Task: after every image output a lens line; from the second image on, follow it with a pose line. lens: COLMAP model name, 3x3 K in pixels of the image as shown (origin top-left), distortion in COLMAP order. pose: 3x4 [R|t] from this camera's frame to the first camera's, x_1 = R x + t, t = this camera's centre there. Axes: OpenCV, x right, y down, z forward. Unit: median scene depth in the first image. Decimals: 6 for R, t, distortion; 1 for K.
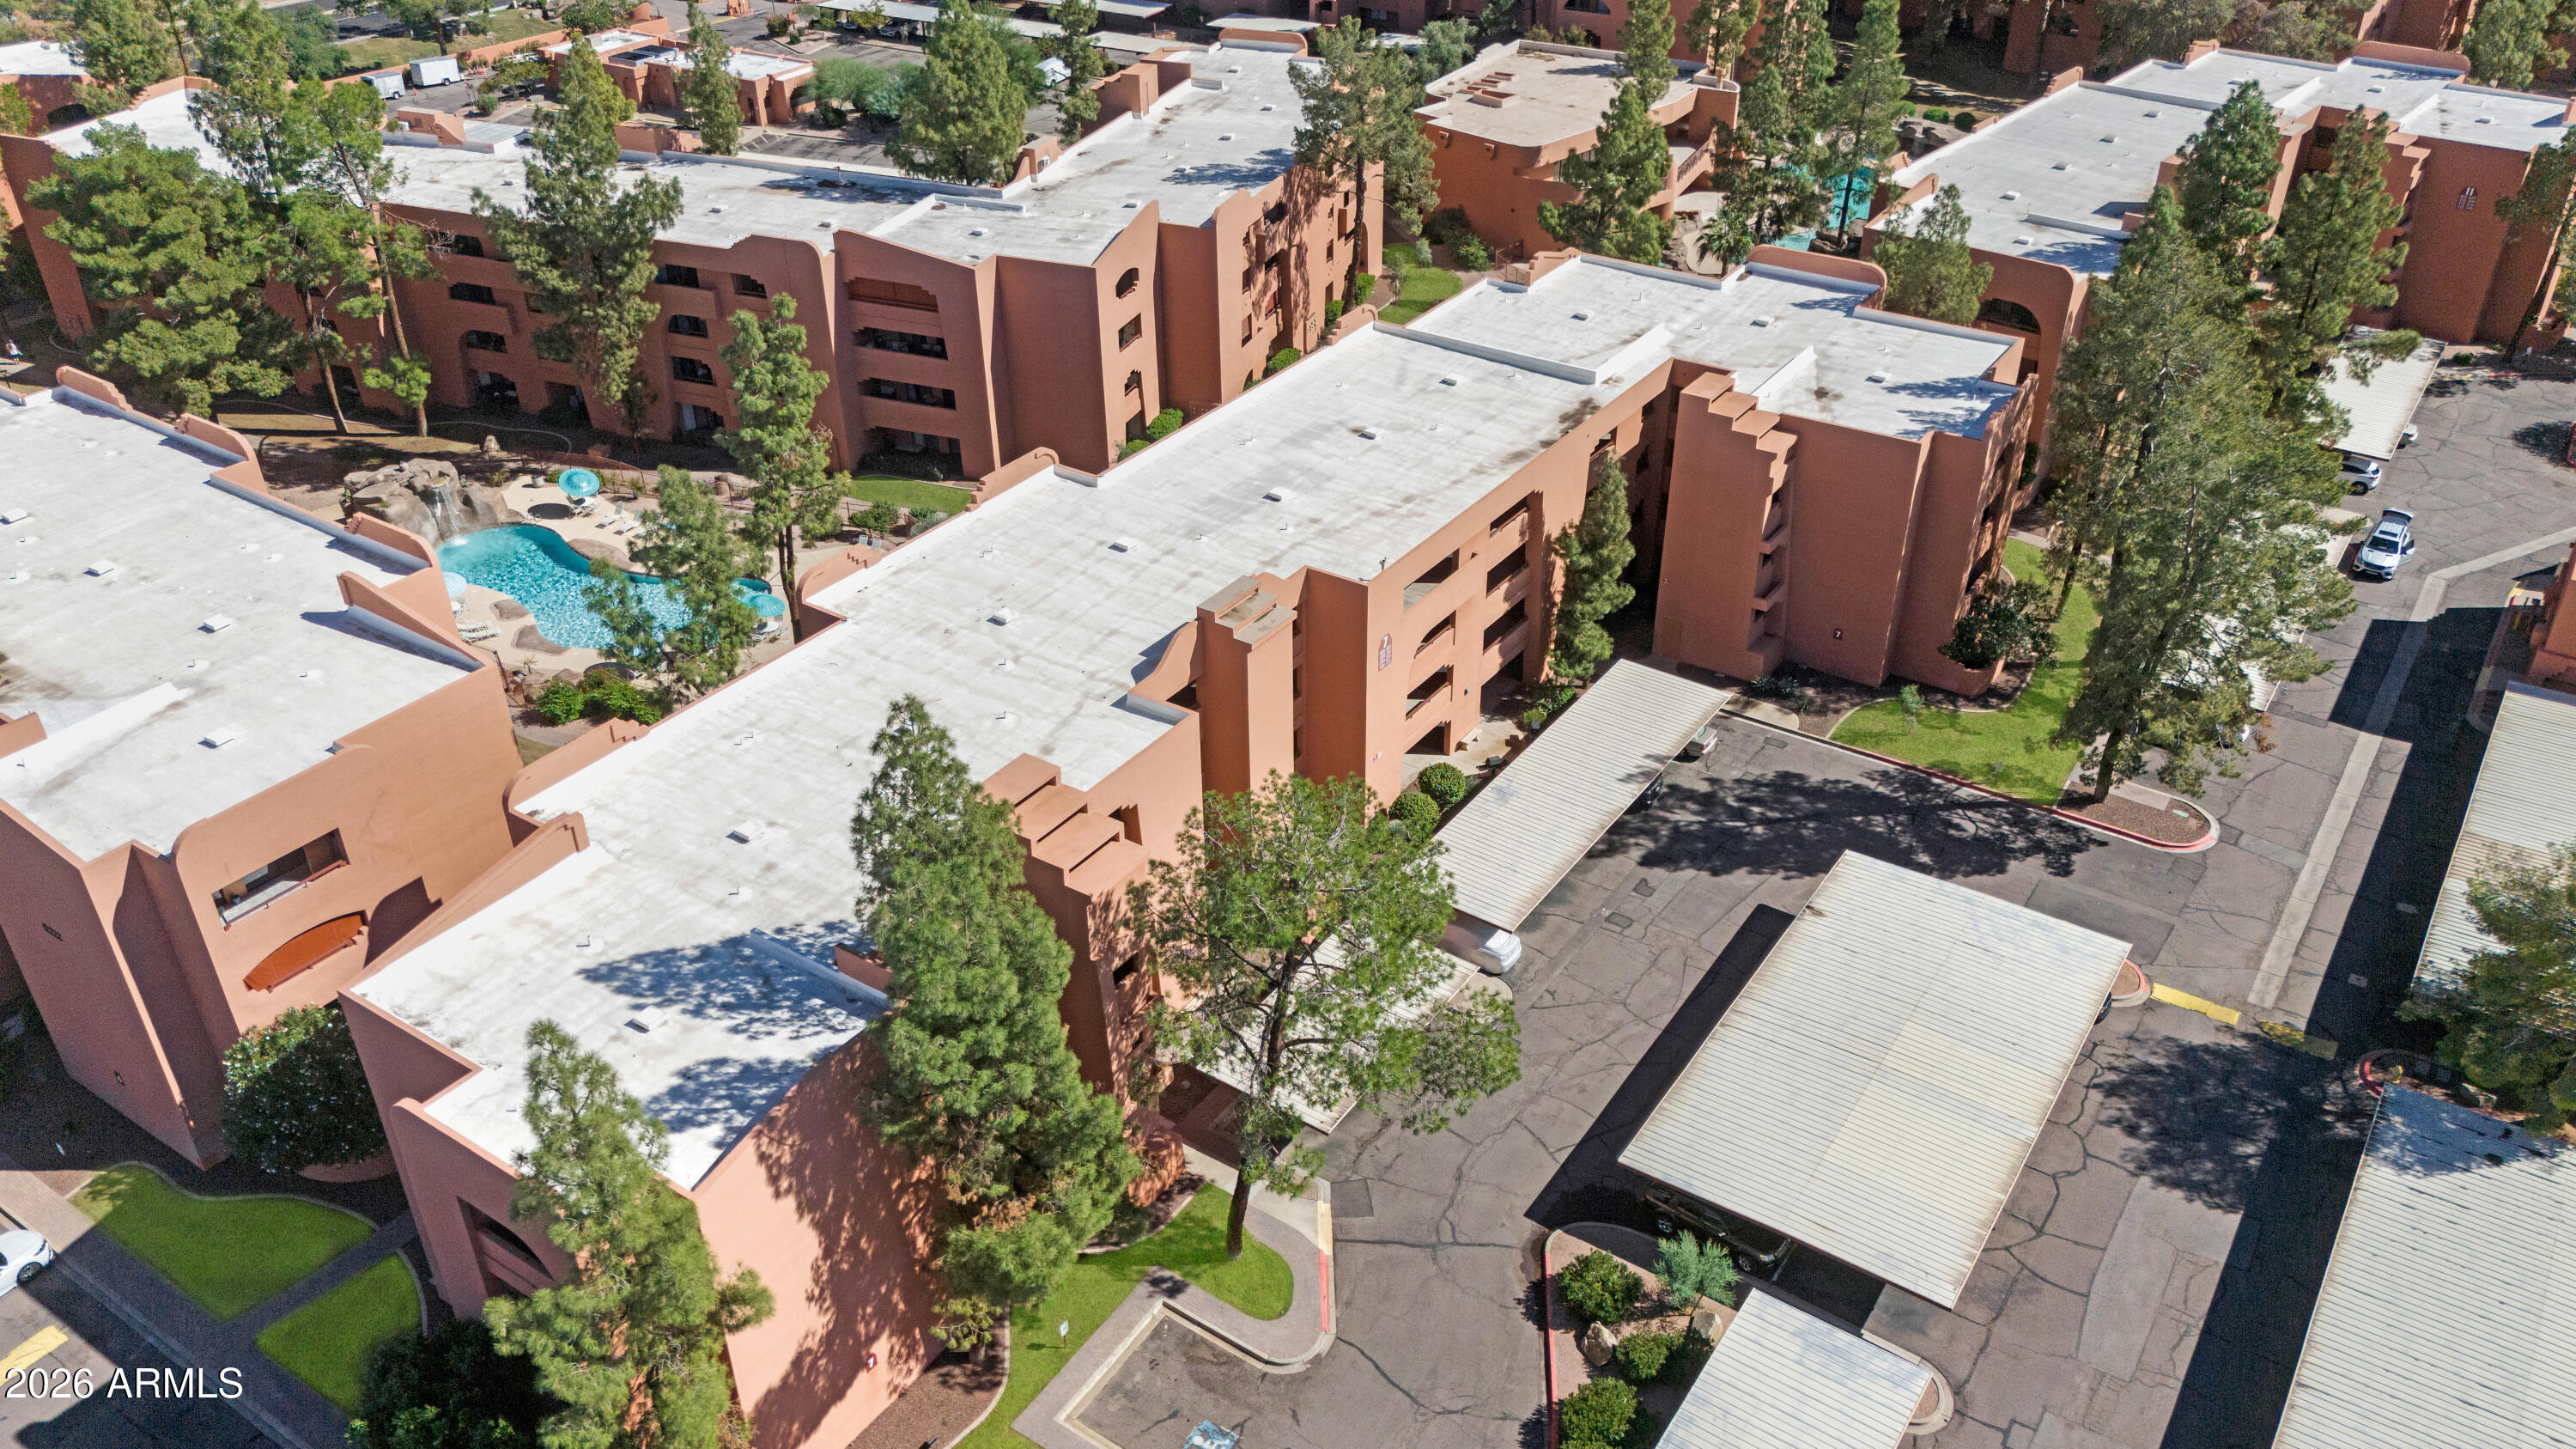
lens RADIAL K [[1919.4, 0, 1288.0], [0, 1919.4, 724.5], [0, 0, 1]] dist [0.066401, -0.068404]
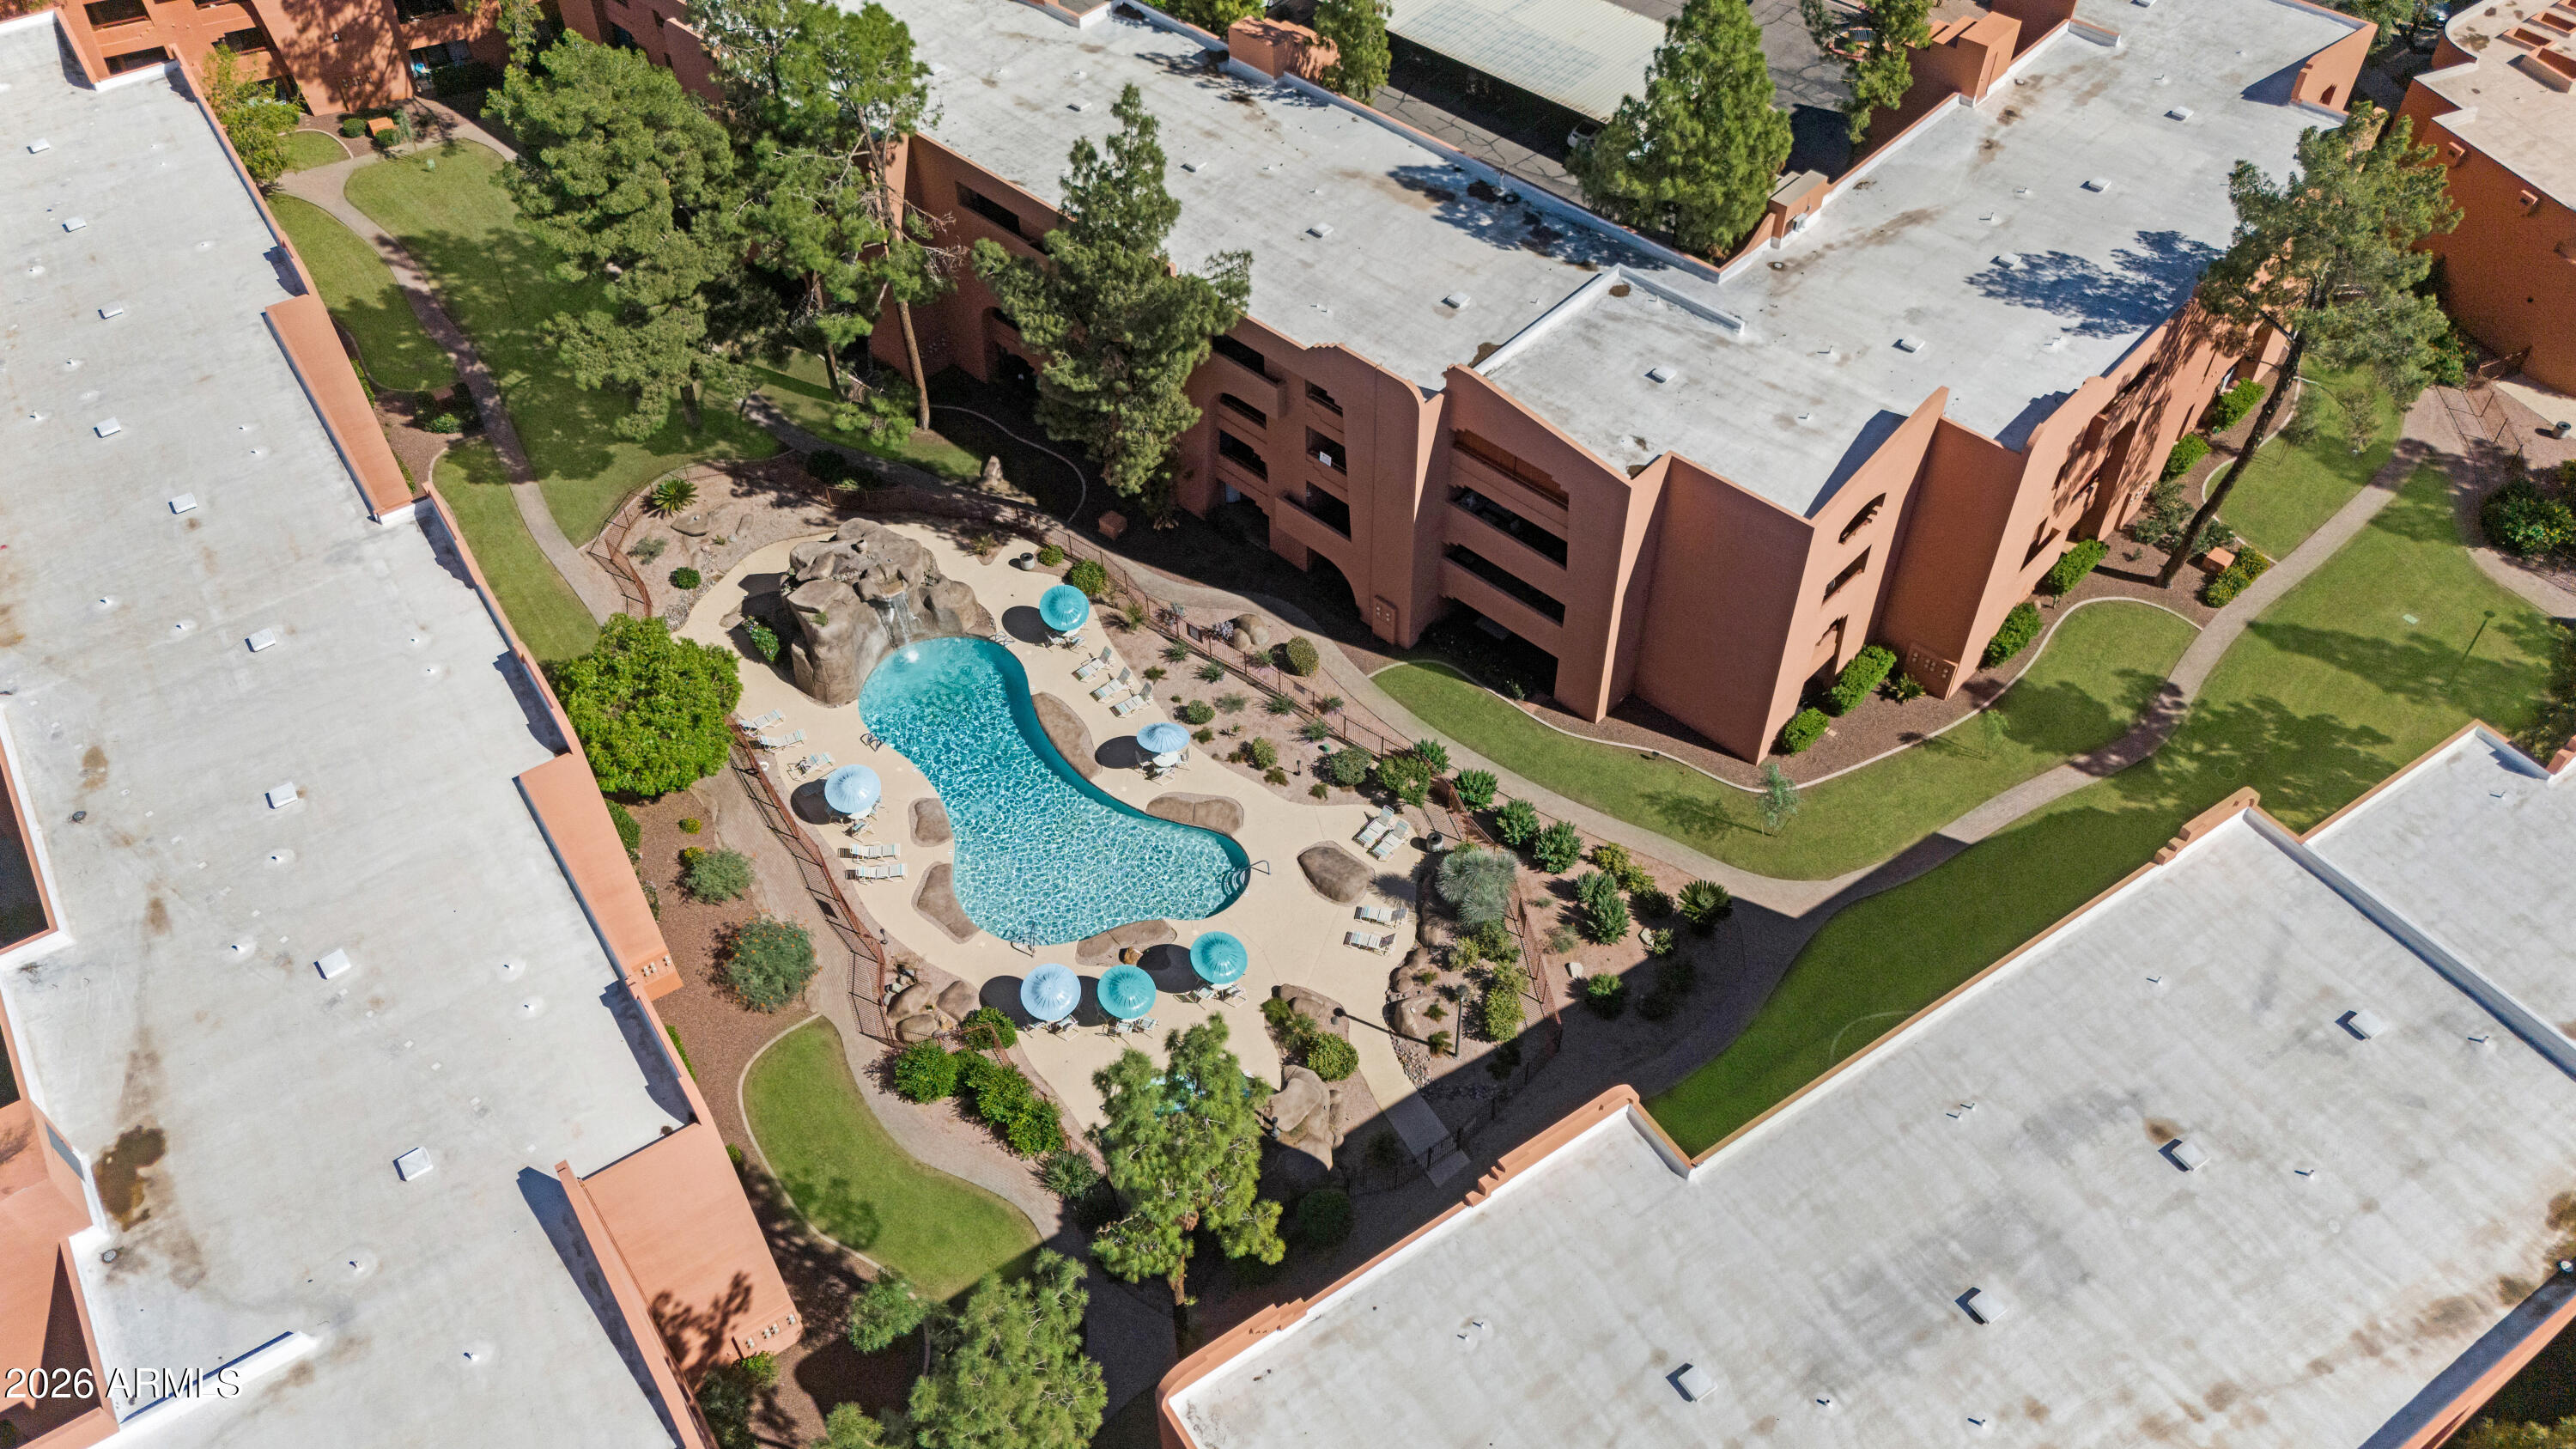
lens RADIAL K [[1919.4, 0, 1288.0], [0, 1919.4, 724.5], [0, 0, 1]] dist [0.066401, -0.068404]
pose [[0.925828, 0.273784, -0.260546, -0.076770], [-0.194451, 0.936194, 0.292796, -0.329280], [0.324085, -0.220415, 0.919993, 0.331016]]
